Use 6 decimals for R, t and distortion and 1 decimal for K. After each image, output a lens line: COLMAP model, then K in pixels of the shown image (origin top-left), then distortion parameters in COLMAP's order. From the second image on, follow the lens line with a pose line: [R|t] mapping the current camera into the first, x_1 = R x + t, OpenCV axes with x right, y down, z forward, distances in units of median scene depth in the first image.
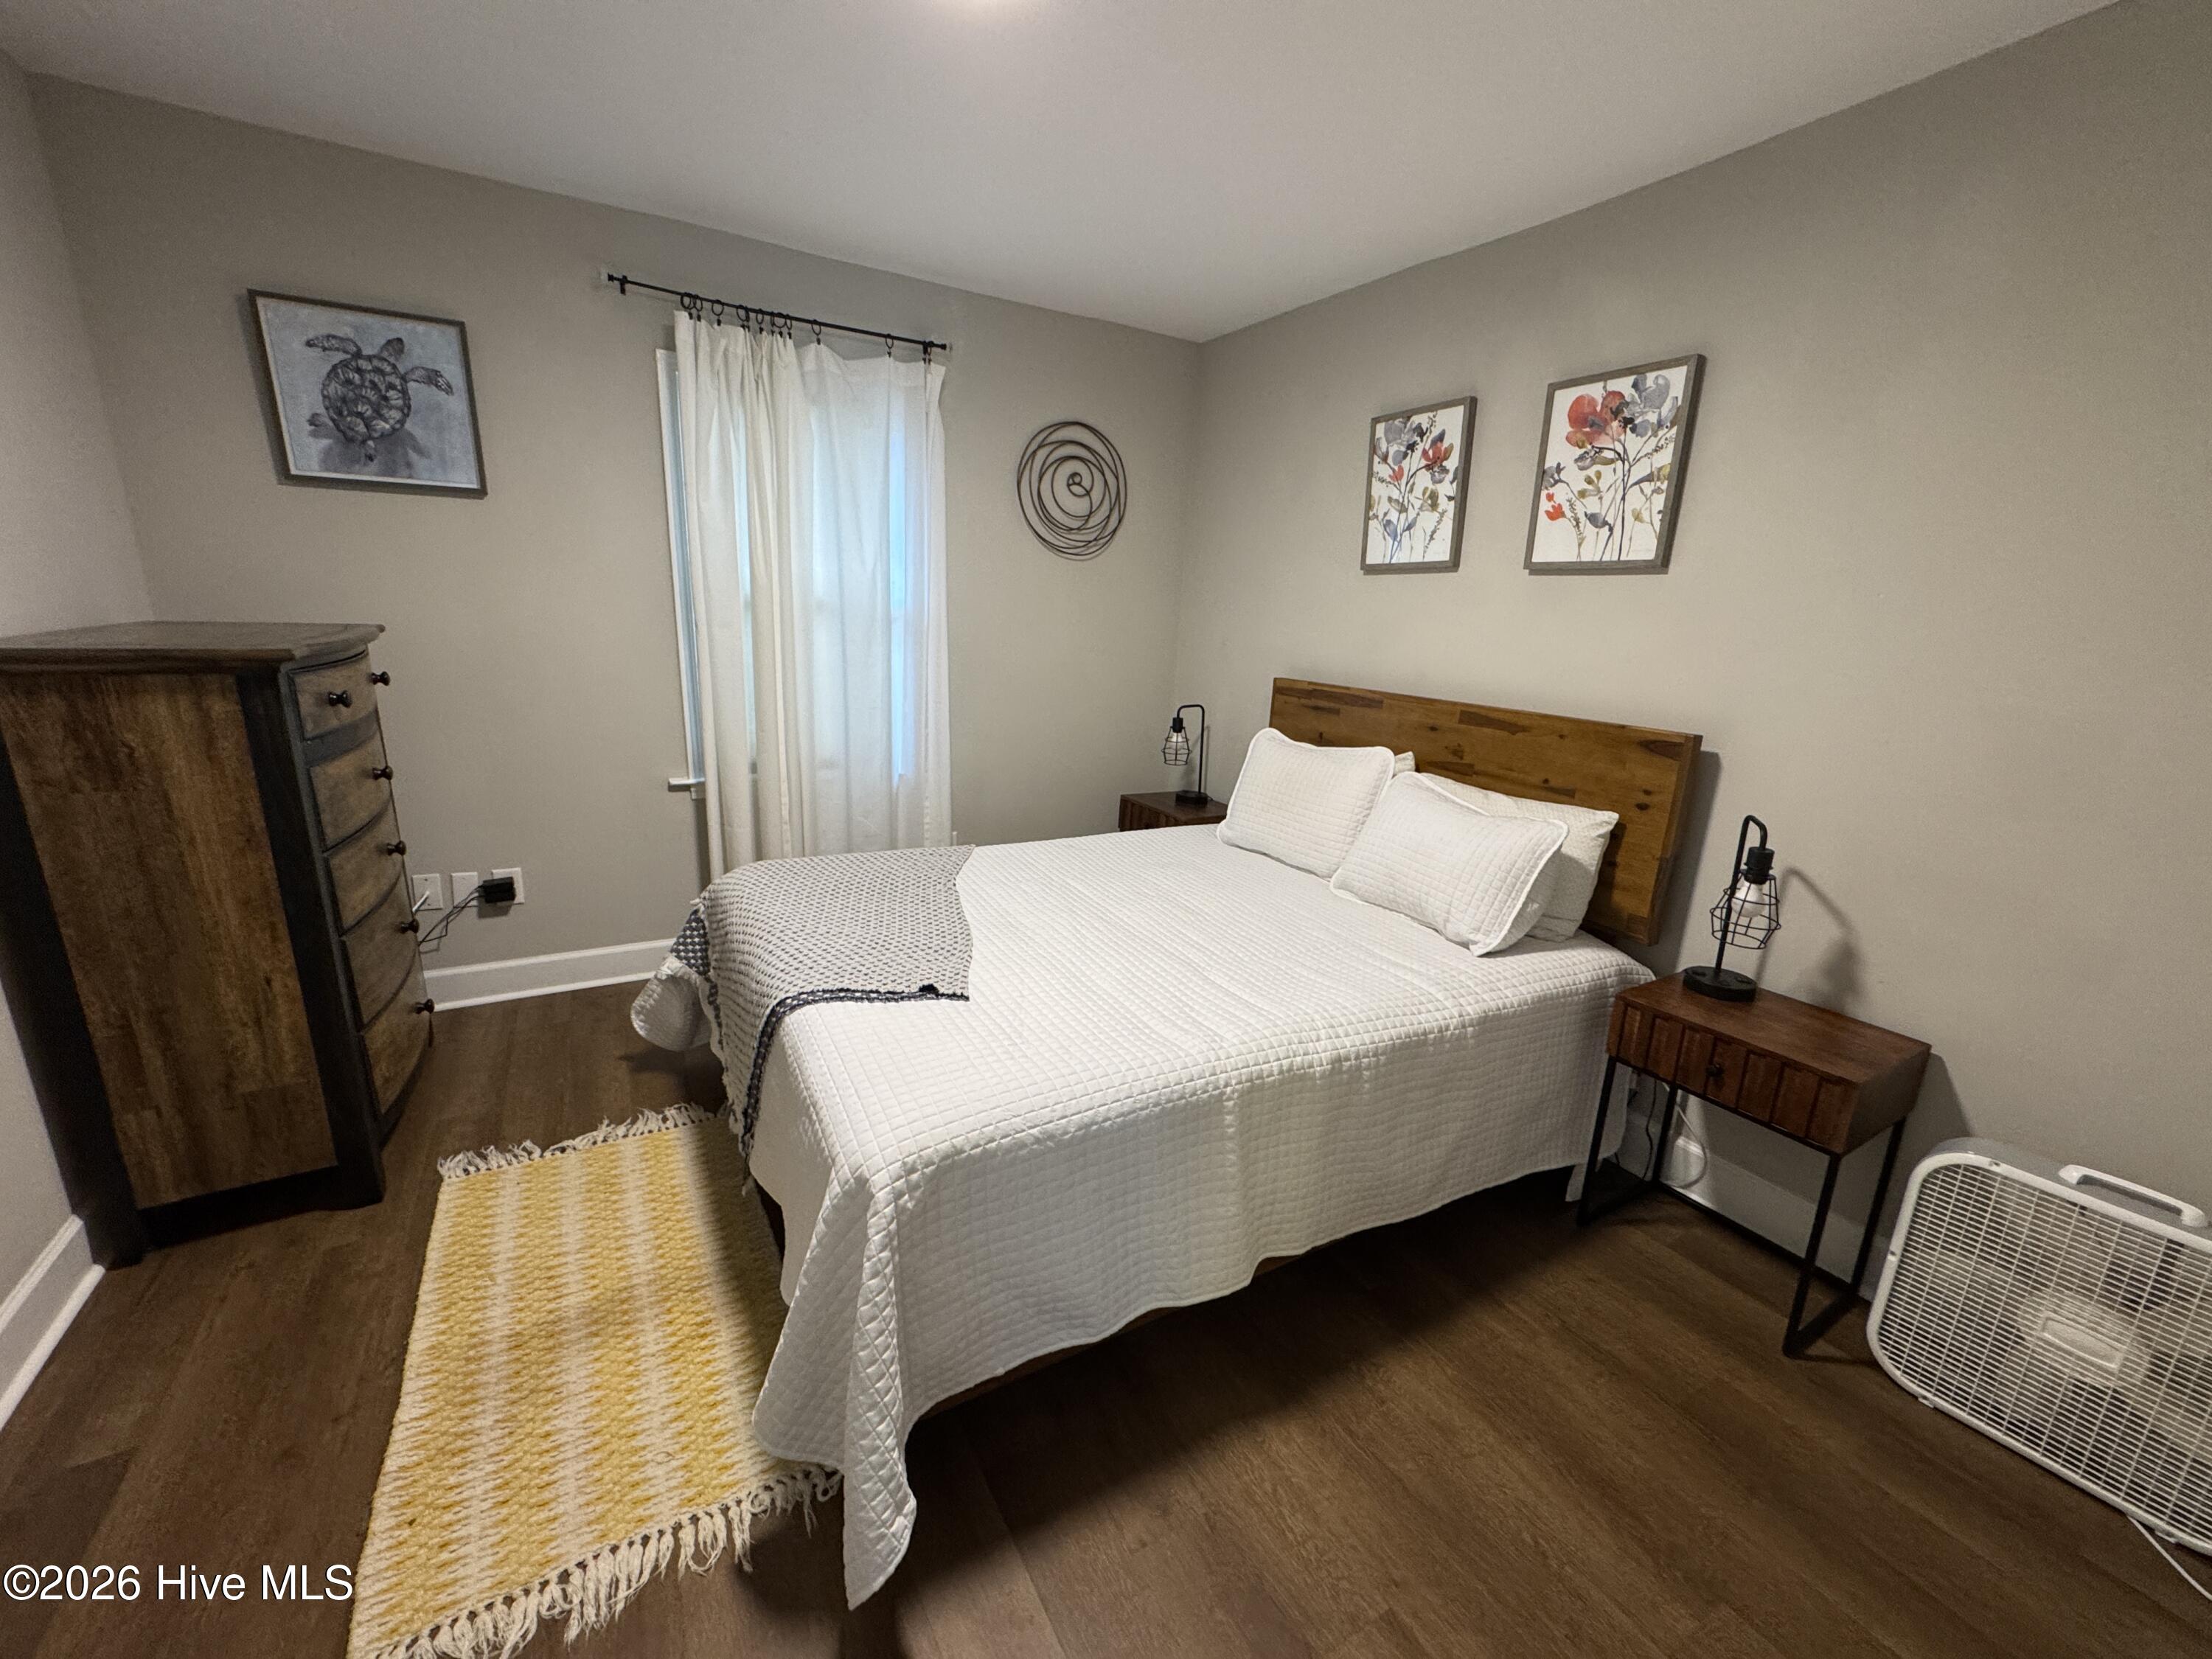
lens RADIAL K [[878.3, 0, 1103.6], [0, 878.3, 826.2], [0, 0, 1]] dist [-0.002329, 0.000153]
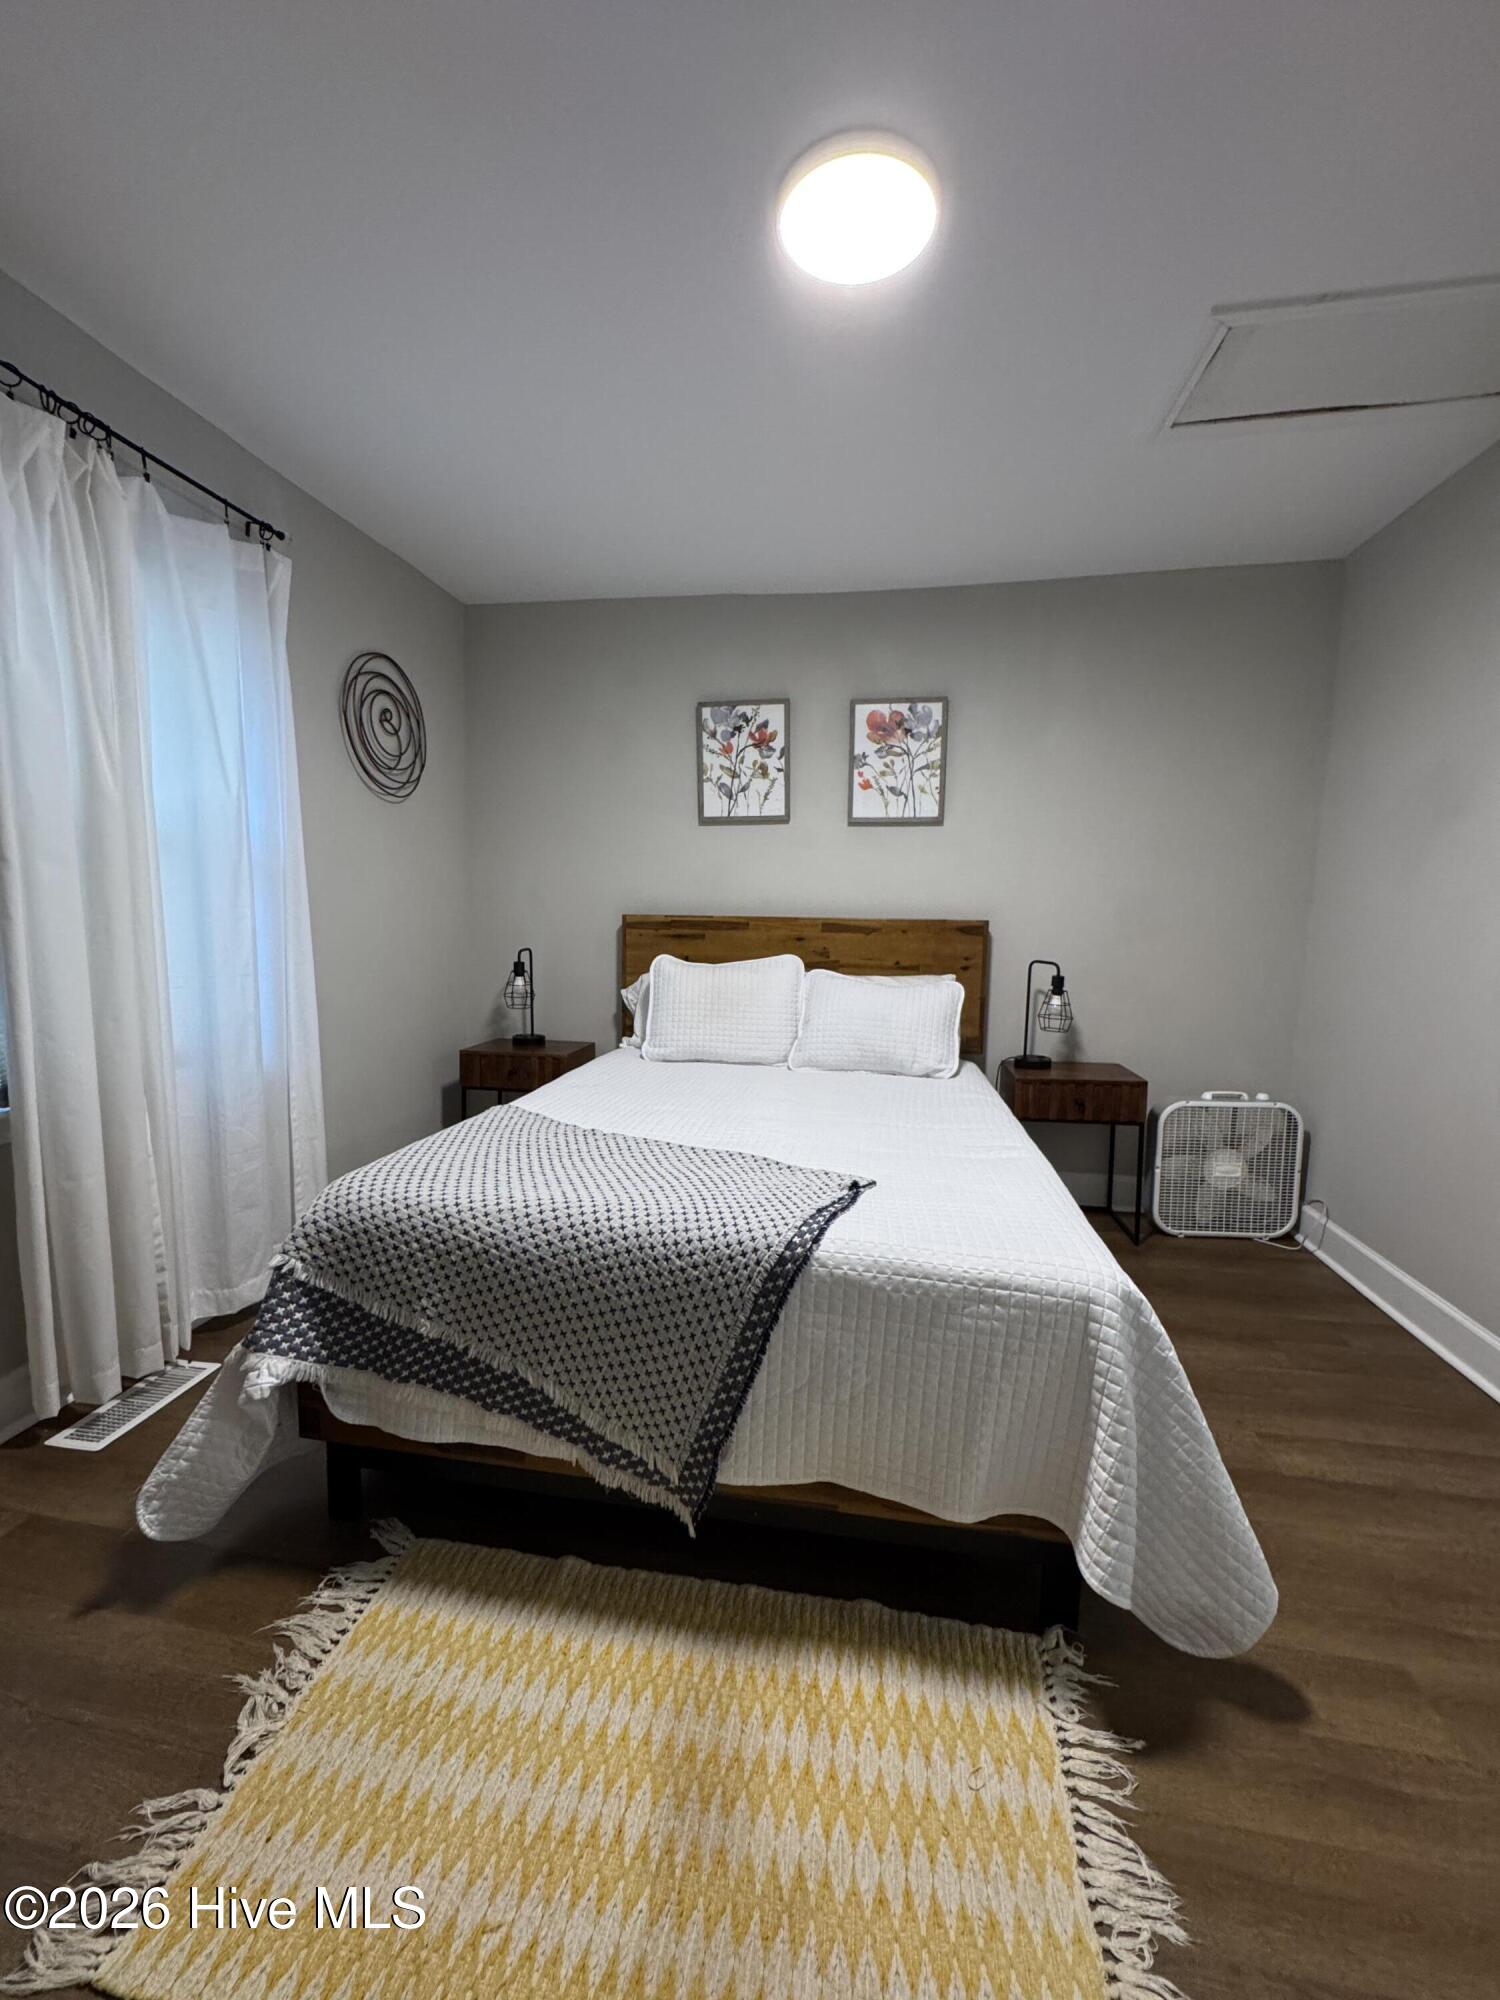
lens RADIAL K [[794.2, 0, 754.1], [0, 794.2, 998.8], [0, 0, 1]] dist [-0.002329, 0.000153]
pose [[0.638337, -0.123596, 0.759770, -0.659380], [0.201494, 0.979439, -0.009959, -0.027425], [-0.742917, 0.159446, 0.650116, 0.321259]]
